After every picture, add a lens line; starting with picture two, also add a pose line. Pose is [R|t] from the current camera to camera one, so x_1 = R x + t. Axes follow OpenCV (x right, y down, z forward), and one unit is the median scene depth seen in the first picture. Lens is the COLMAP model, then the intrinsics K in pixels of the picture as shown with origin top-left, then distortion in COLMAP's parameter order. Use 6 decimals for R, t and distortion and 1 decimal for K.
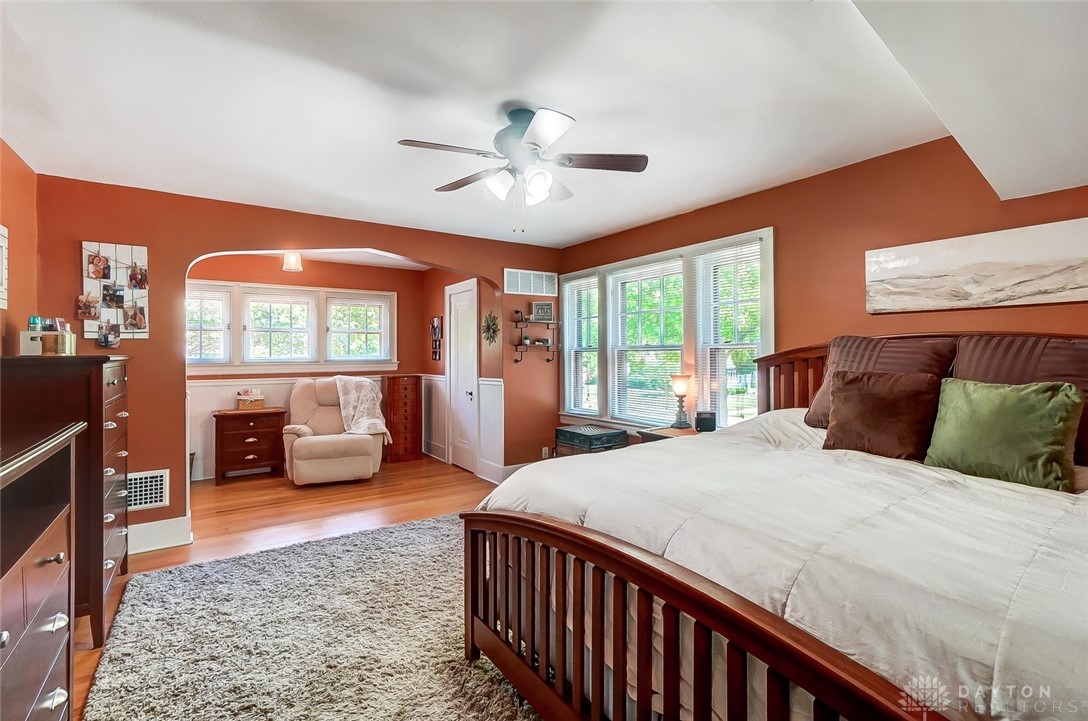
lens RADIAL K [[483.3, 0, 542.1], [0, 483.3, 358.6], [0, 0, 1]] dist [0.002482, 0.000385]
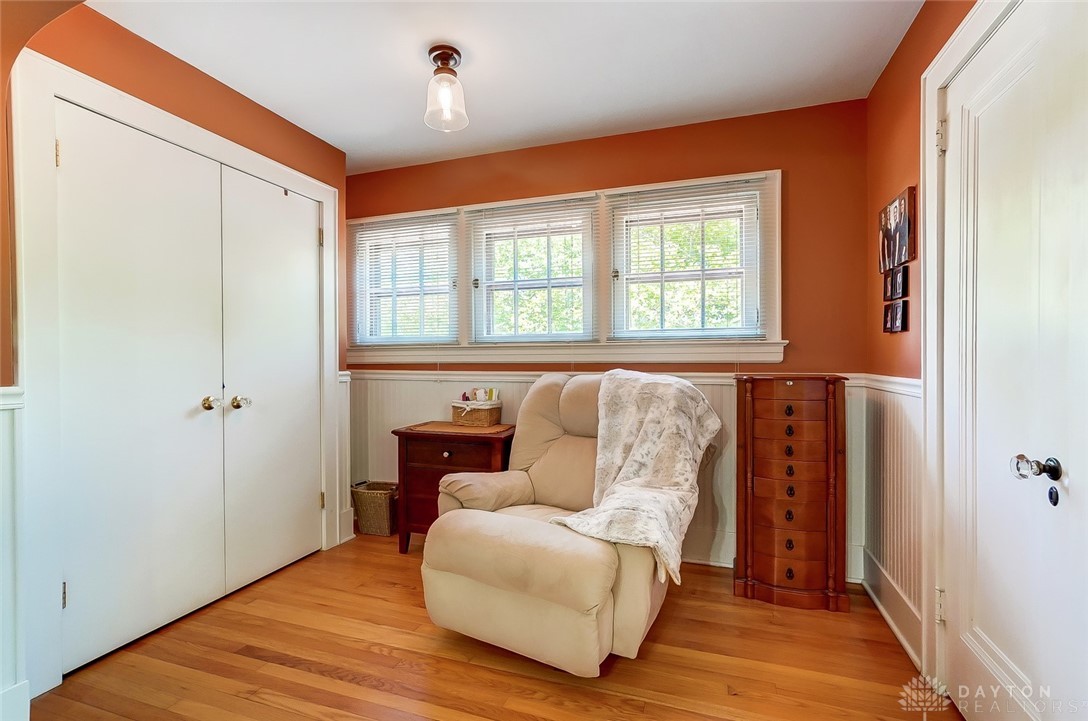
lens RADIAL K [[483.3, 0, 517.1], [0, 483.3, 361.0], [0, 0, 1]] dist [0.002482, 0.000385]
pose [[0.560729, 0.008007, -0.827961, -0.095094], [-0.002327, 0.999965, 0.008094, 0.022239], [0.827996, -0.002612, 0.560728, 0.635182]]
